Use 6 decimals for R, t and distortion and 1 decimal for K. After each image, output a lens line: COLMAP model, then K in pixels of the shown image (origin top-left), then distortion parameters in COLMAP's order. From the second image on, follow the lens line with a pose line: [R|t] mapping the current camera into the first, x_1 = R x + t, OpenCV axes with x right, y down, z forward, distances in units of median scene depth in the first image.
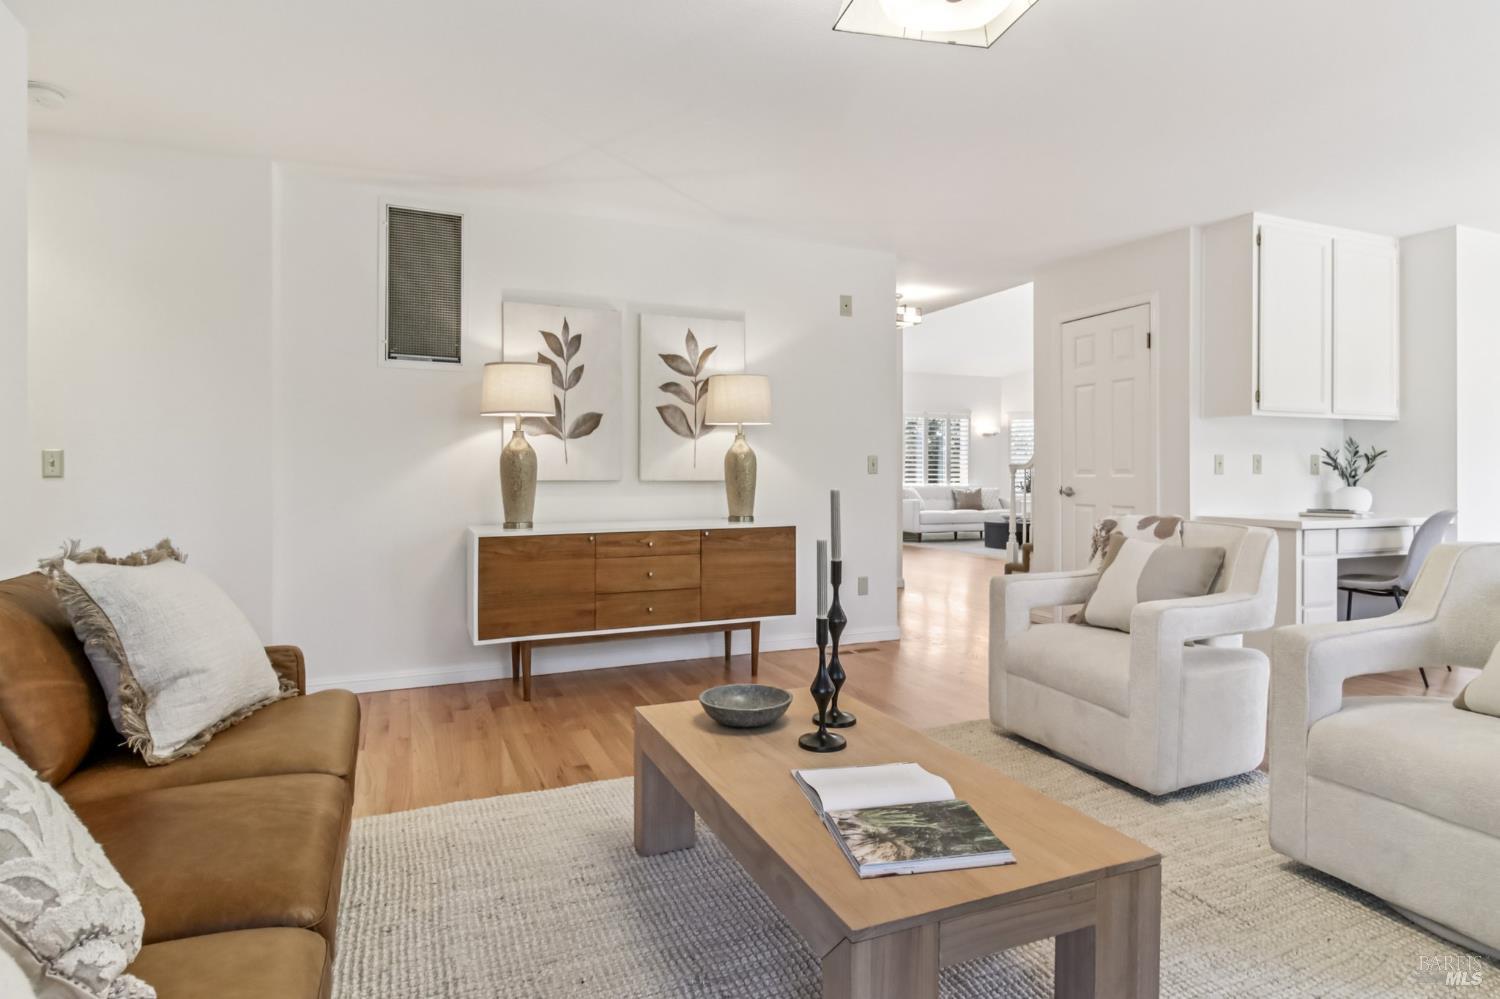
lens RADIAL K [[814.6, 0, 756.9], [0, 814.6, 478.0], [0, 0, 1]] dist [0.003671, 0.000072]
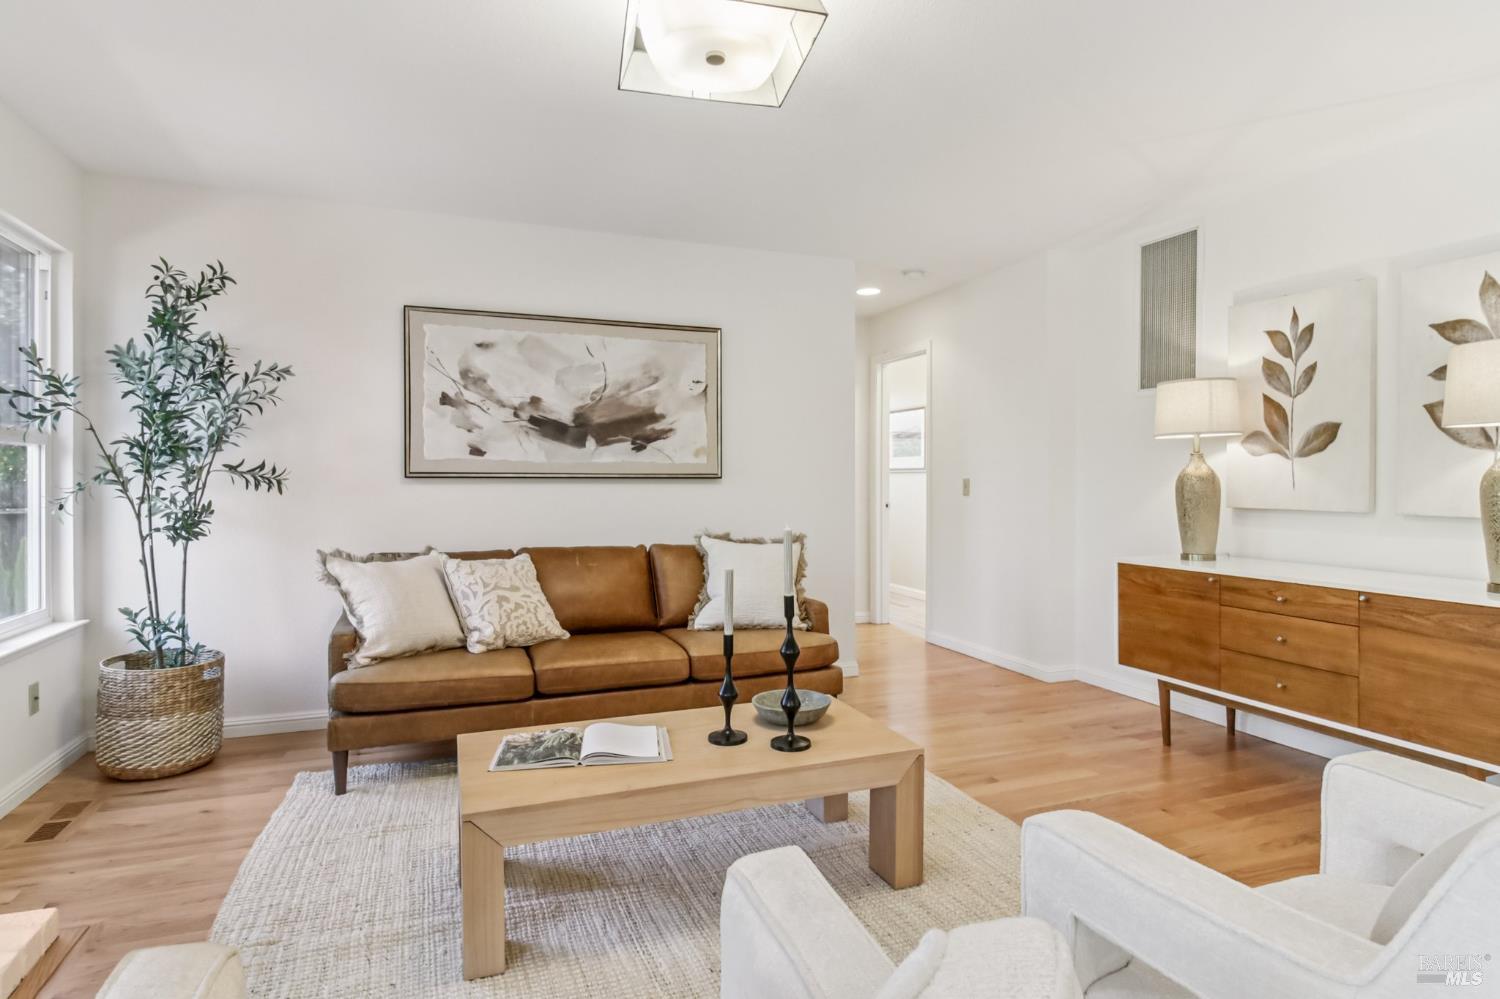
lens RADIAL K [[814.6, 0, 756.9], [0, 814.6, 478.0], [0, 0, 1]] dist [0.003671, 0.000072]
pose [[-0.033188, 0.003424, -0.999443, 0.615029], [-0.001692, 0.999993, 0.003482, -0.031304], [0.999448, 0.001807, -0.033182, 0.518398]]
